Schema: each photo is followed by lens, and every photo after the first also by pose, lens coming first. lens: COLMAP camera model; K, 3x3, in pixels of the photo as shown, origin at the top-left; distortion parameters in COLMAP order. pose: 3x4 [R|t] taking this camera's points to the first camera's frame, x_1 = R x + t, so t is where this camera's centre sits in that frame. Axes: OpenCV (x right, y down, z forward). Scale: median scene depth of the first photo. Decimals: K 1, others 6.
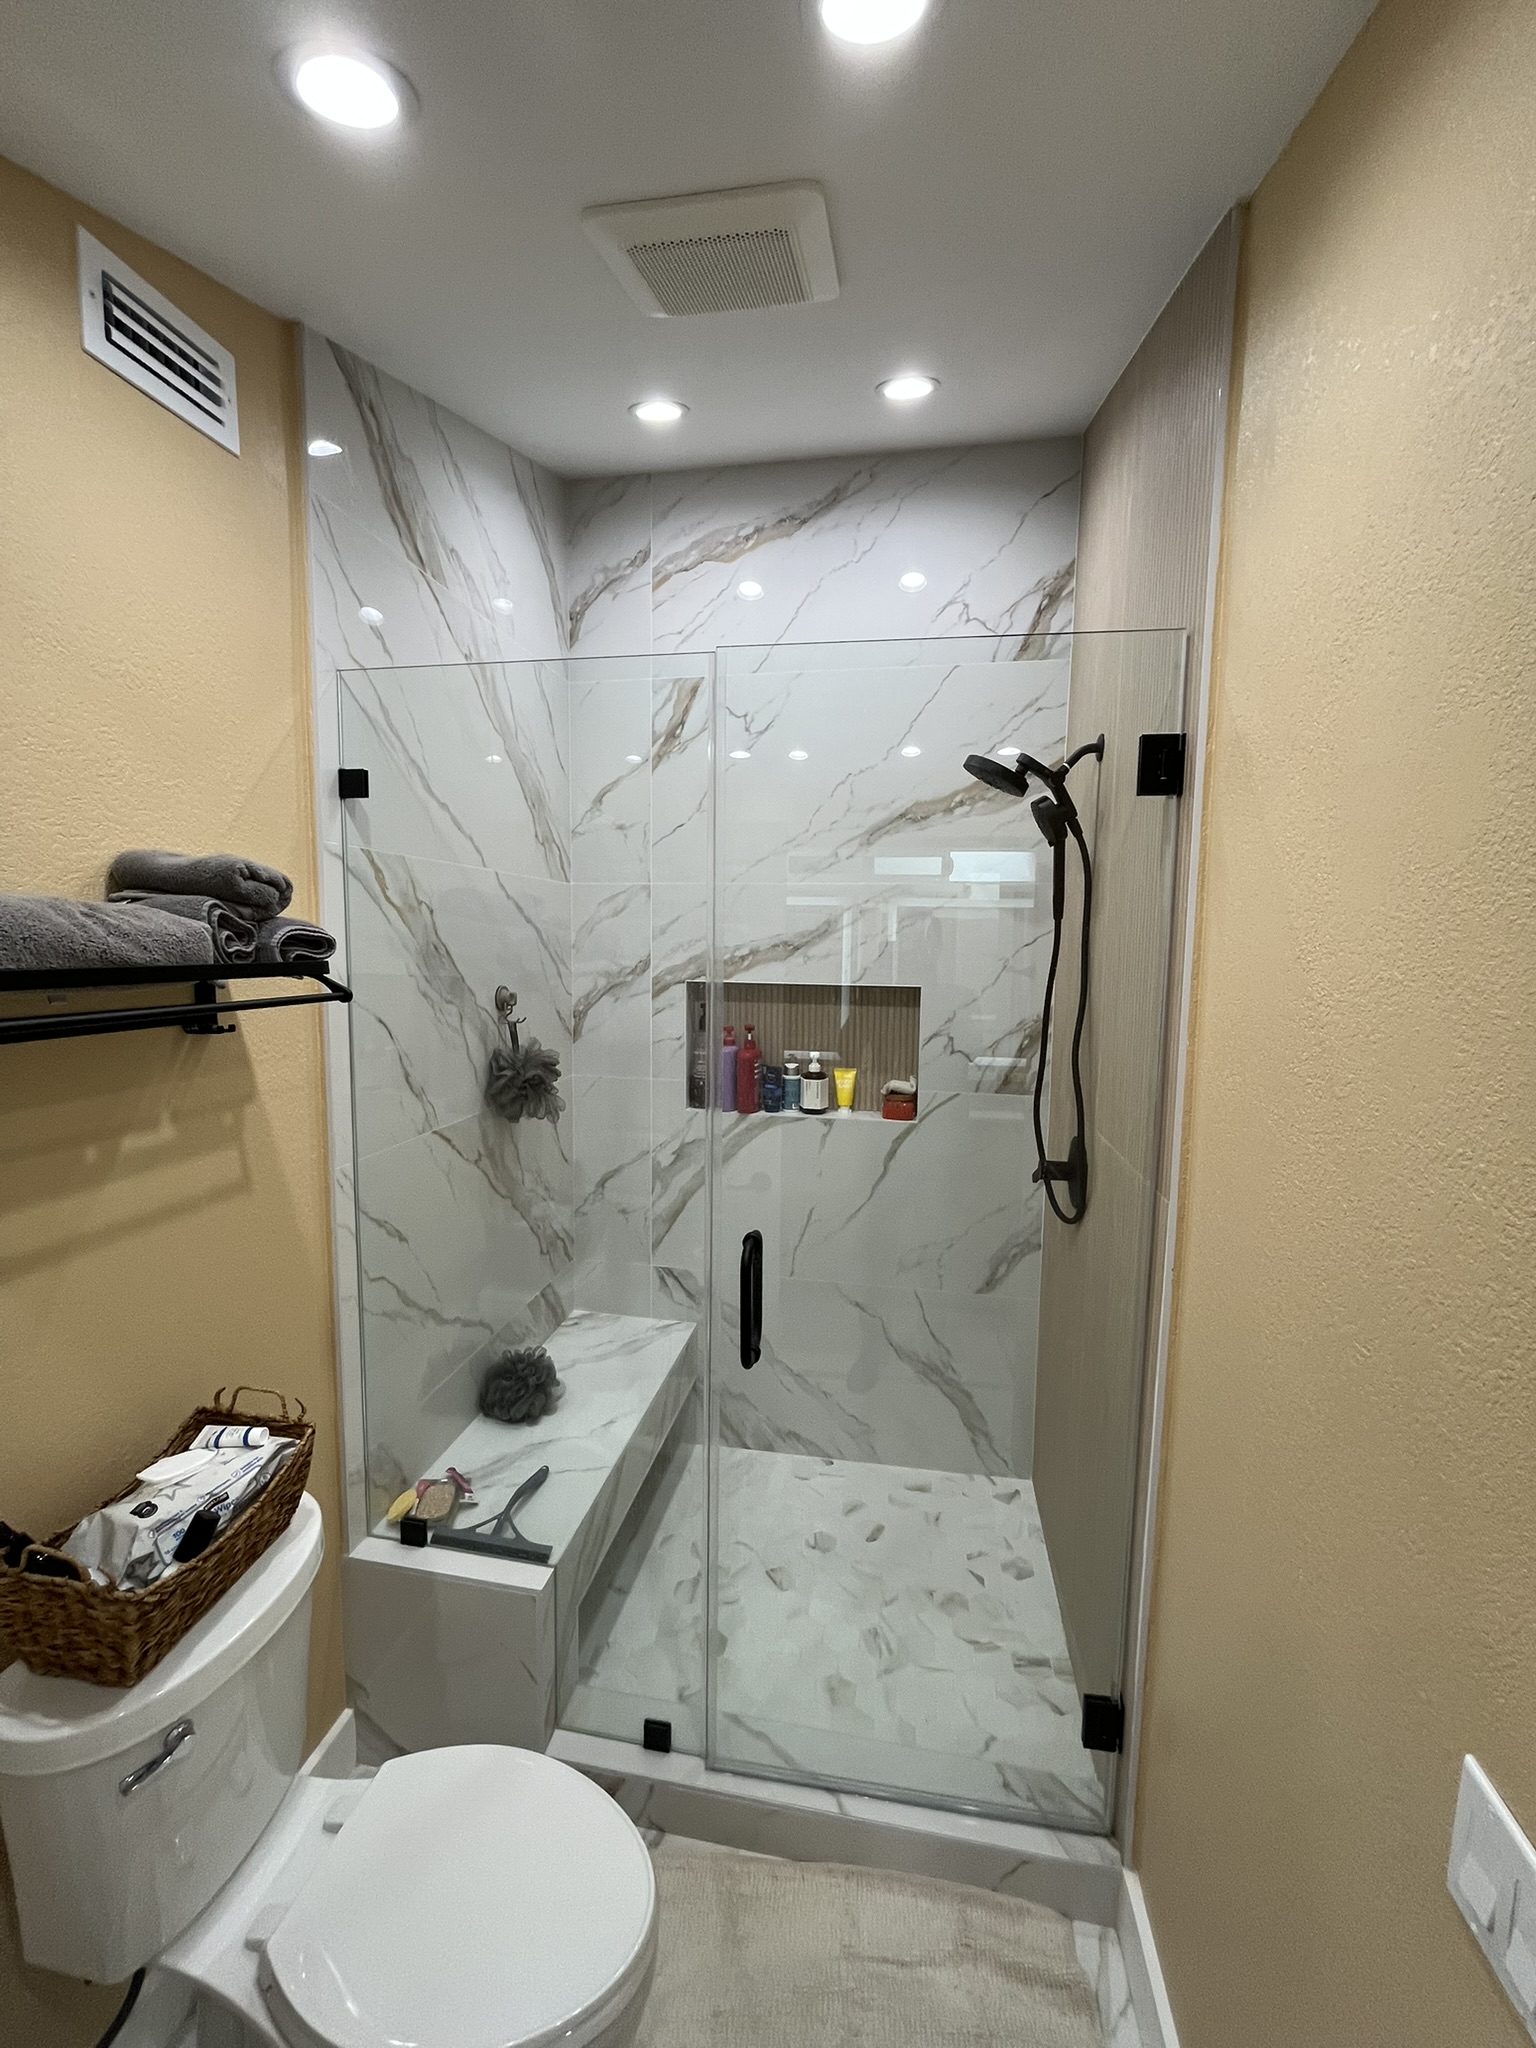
lens RADIAL K [[829.2, 0, 766.9], [0, 829.2, 1021.7], [0, 0, 1]] dist [-0.002496, -0.000066]
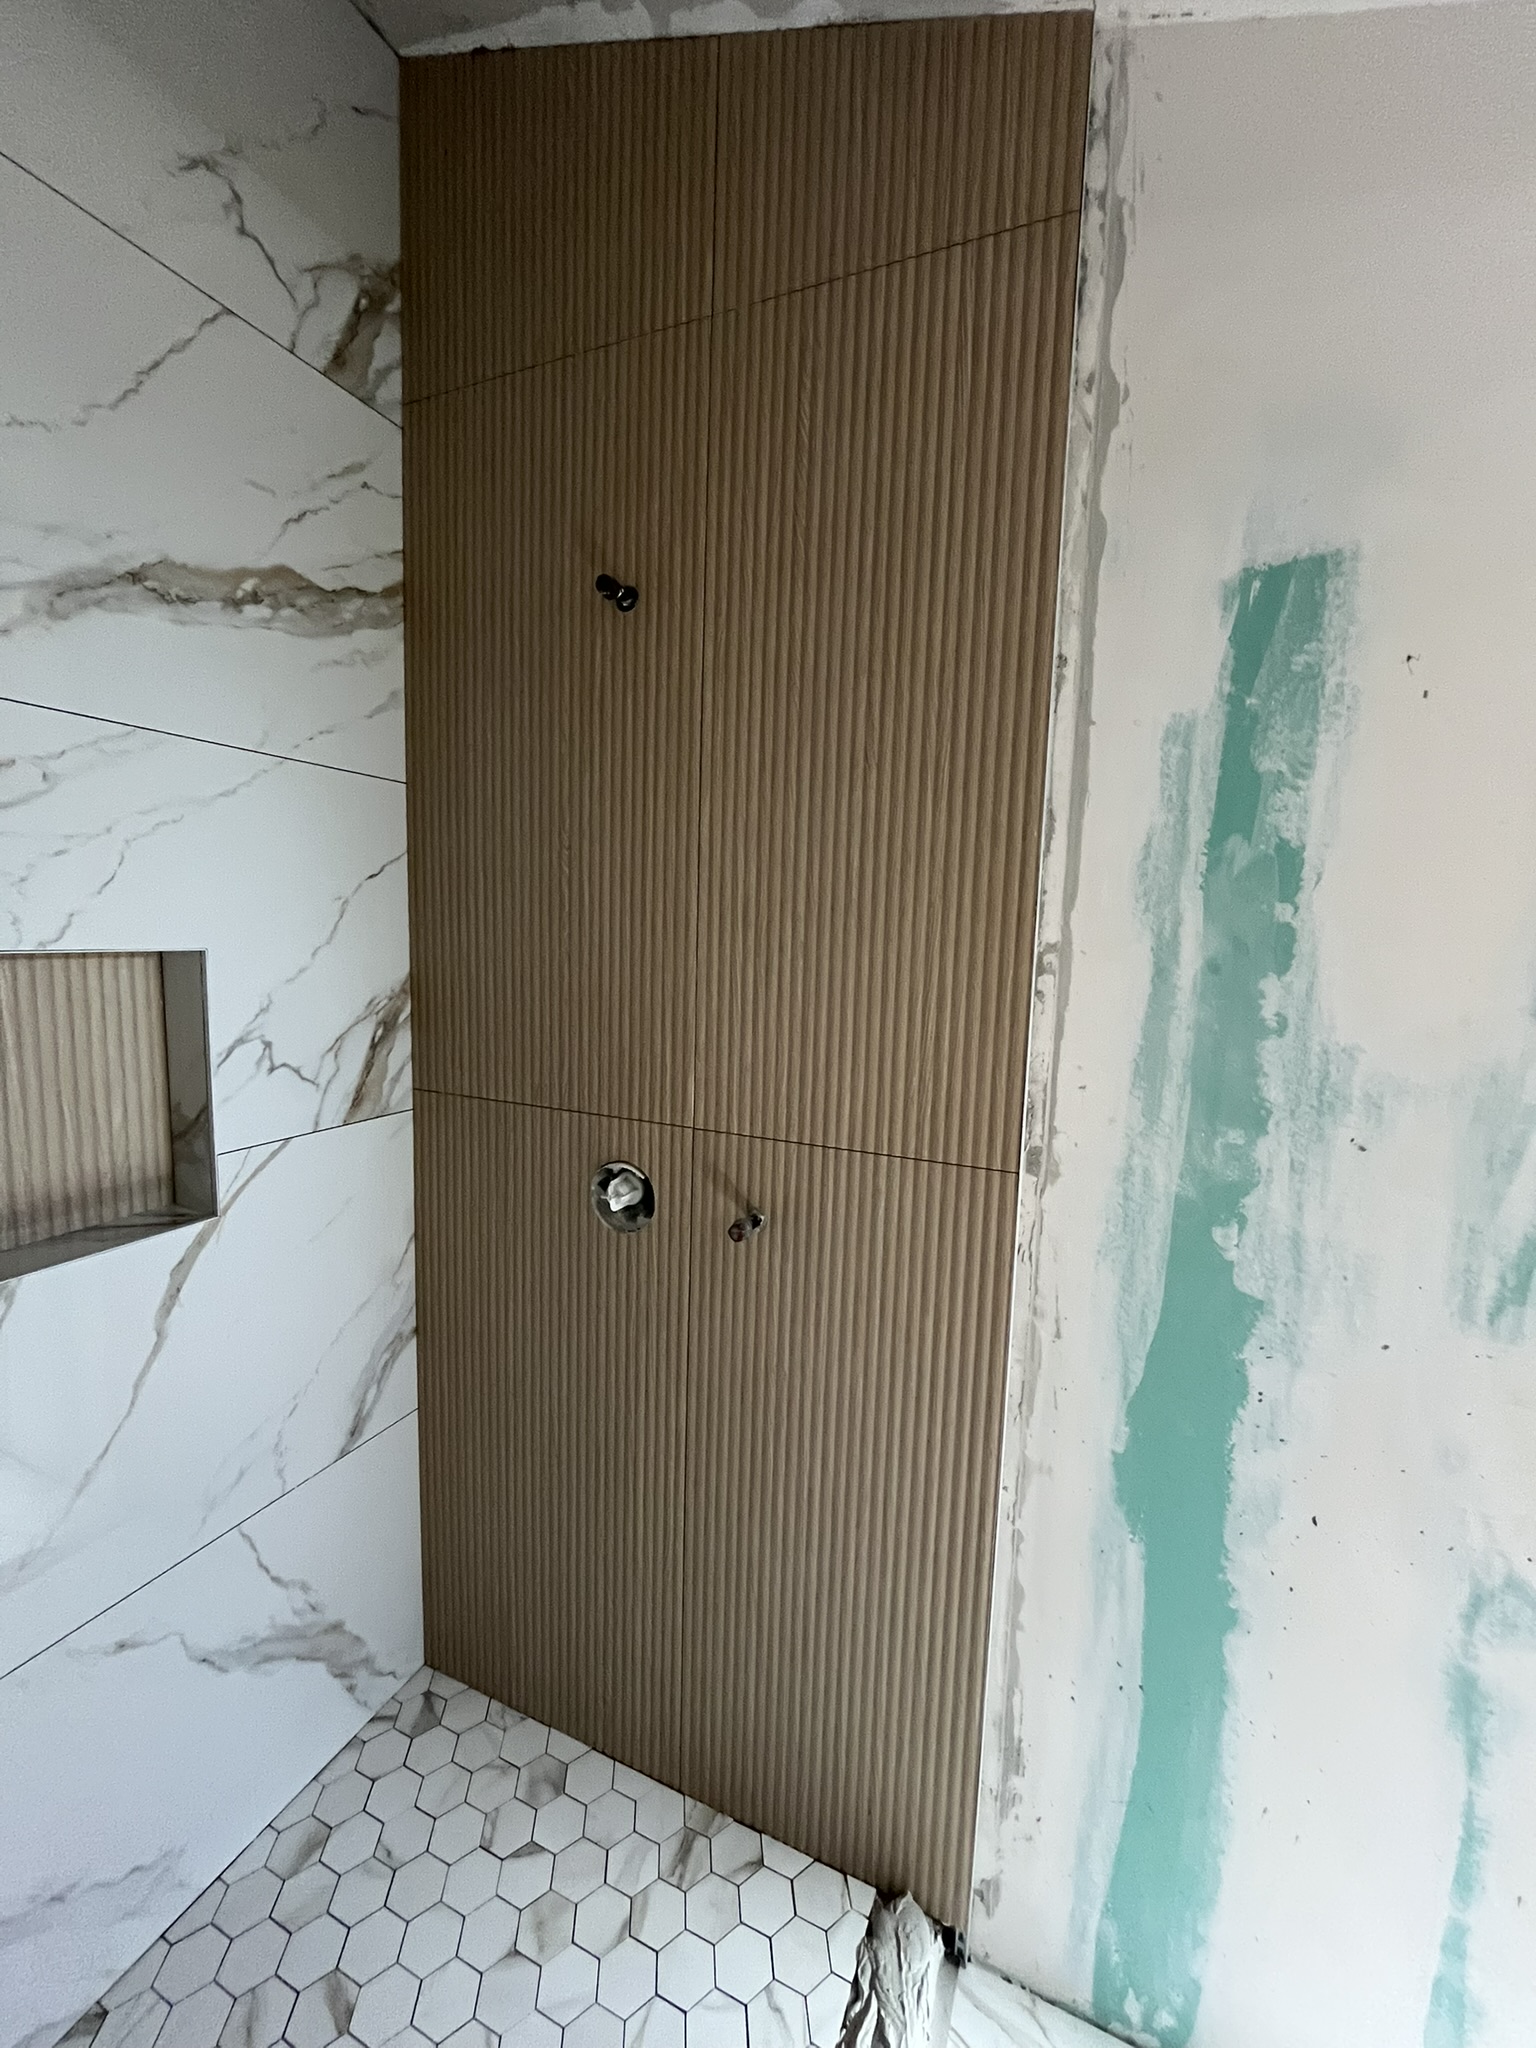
lens RADIAL K [[829.2, 0, 768.9], [0, 829.2, 1021.1], [0, 0, 1]] dist [-0.002496, -0.000066]
pose [[0.234821, -0.116094, 0.965081, -0.220066], [0.067428, 0.992396, 0.102973, -0.028122], [-0.969697, 0.040893, 0.240863, 0.551227]]
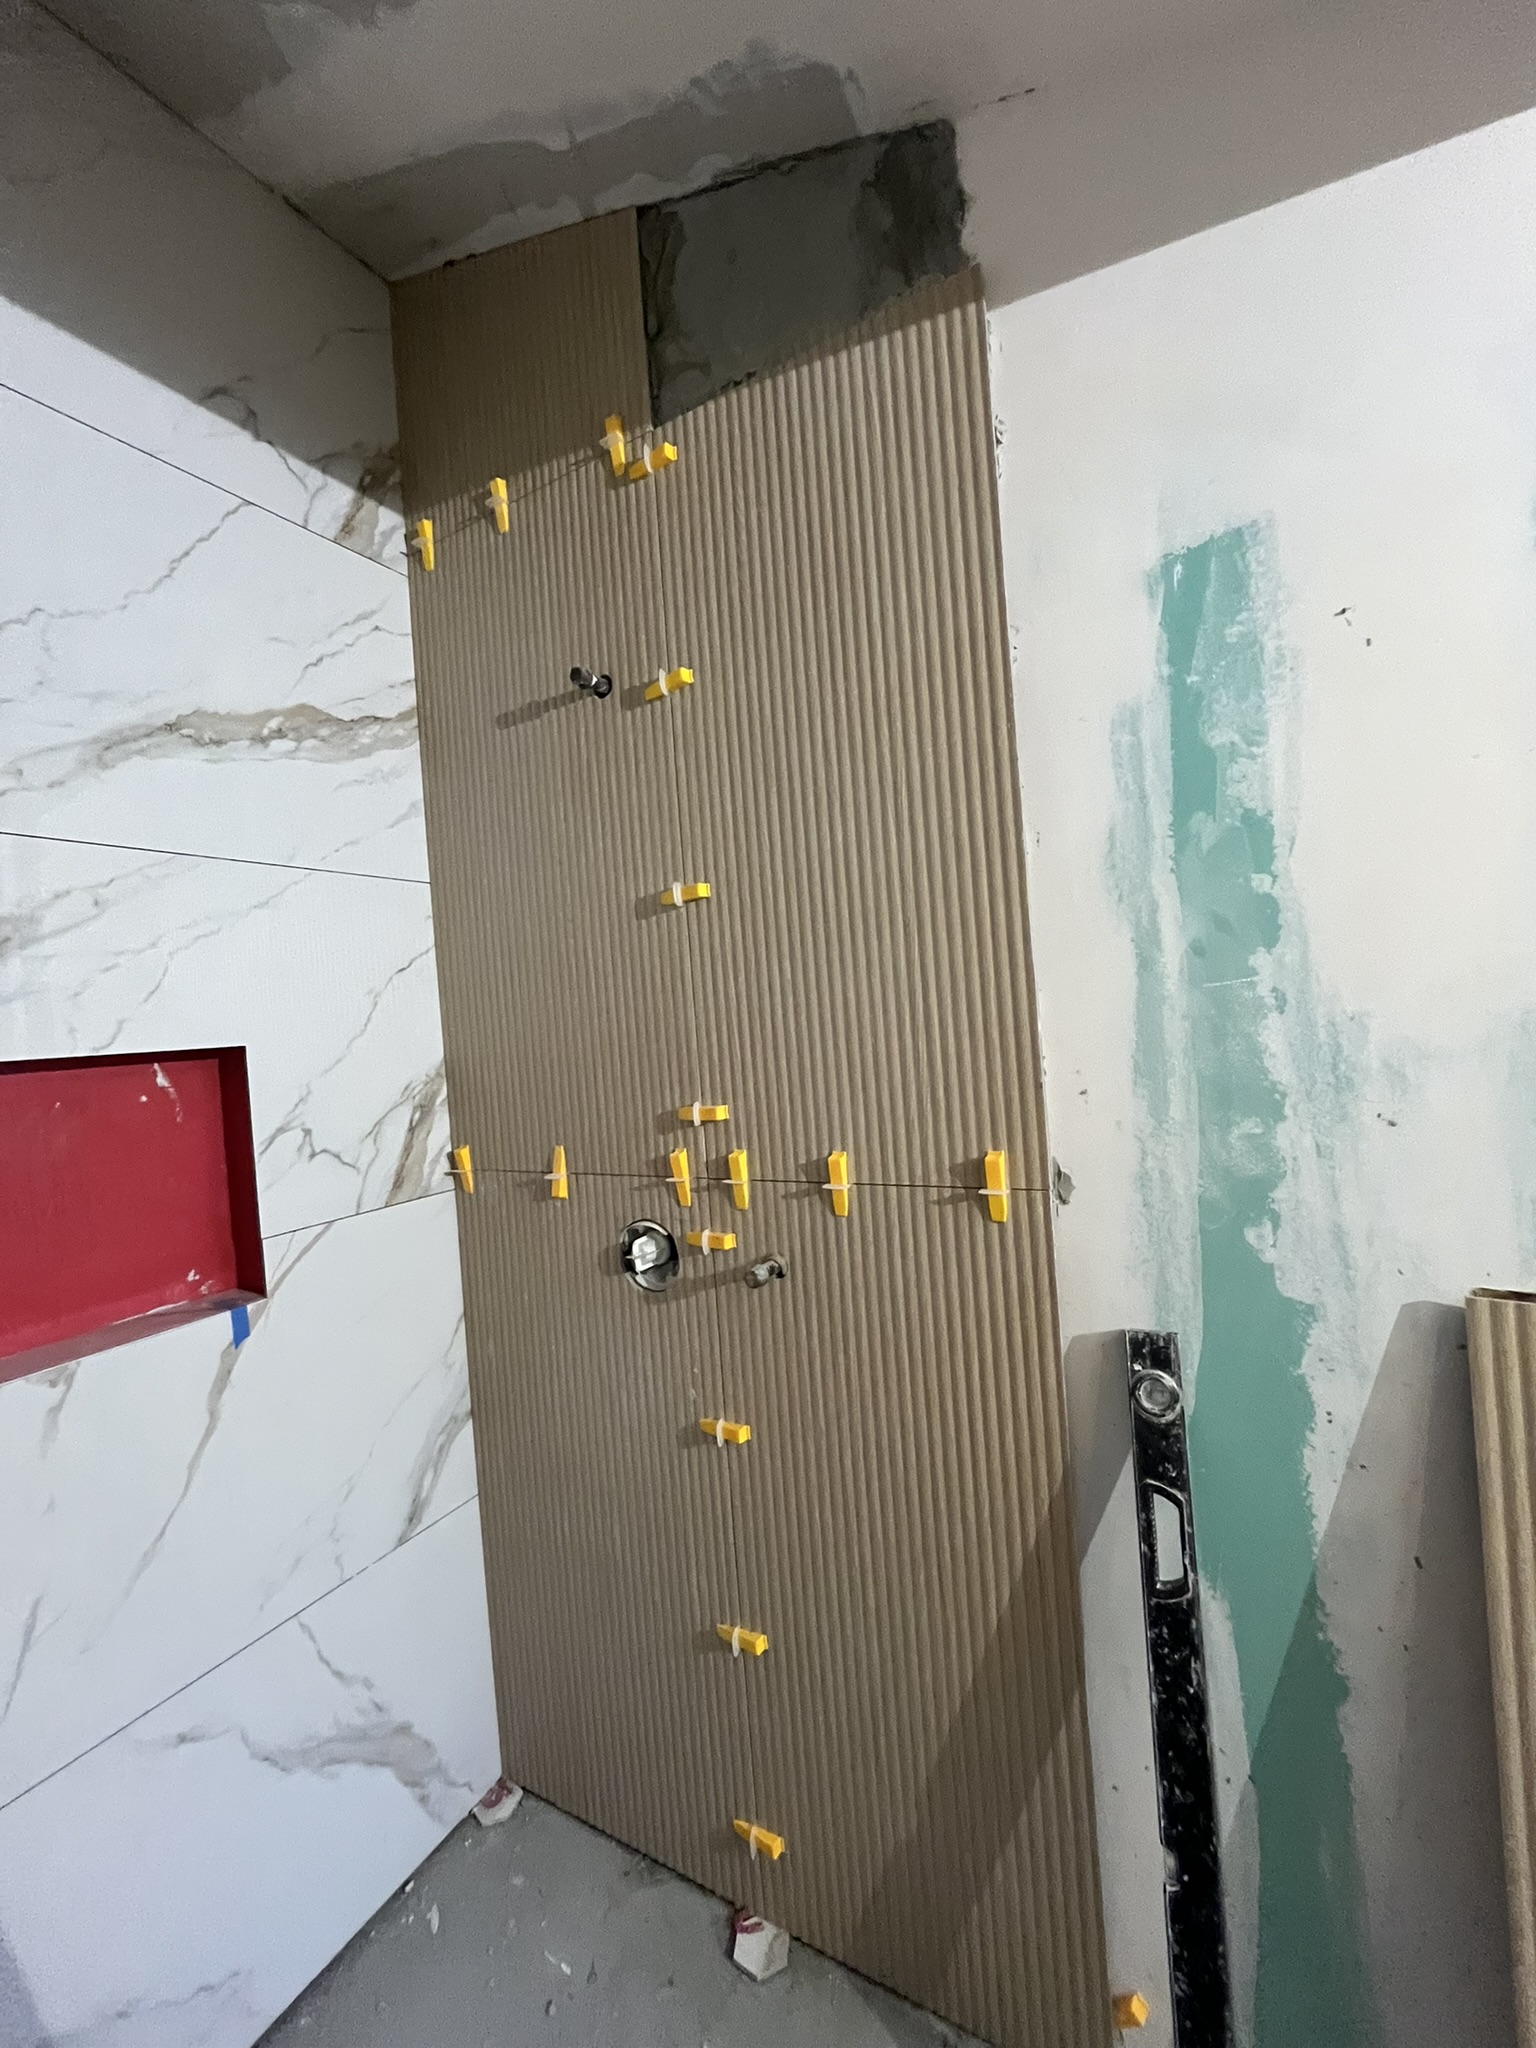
lens RADIAL K [[829.2, 0, 768.5], [0, 829.2, 1020.8], [0, 0, 1]] dist [-0.002496, -0.000066]
pose [[0.338087, -0.043653, 0.940102, -0.207694], [0.171701, 0.985019, -0.016010, 0.008703], [-0.925319, 0.166829, 0.340518, 0.492888]]
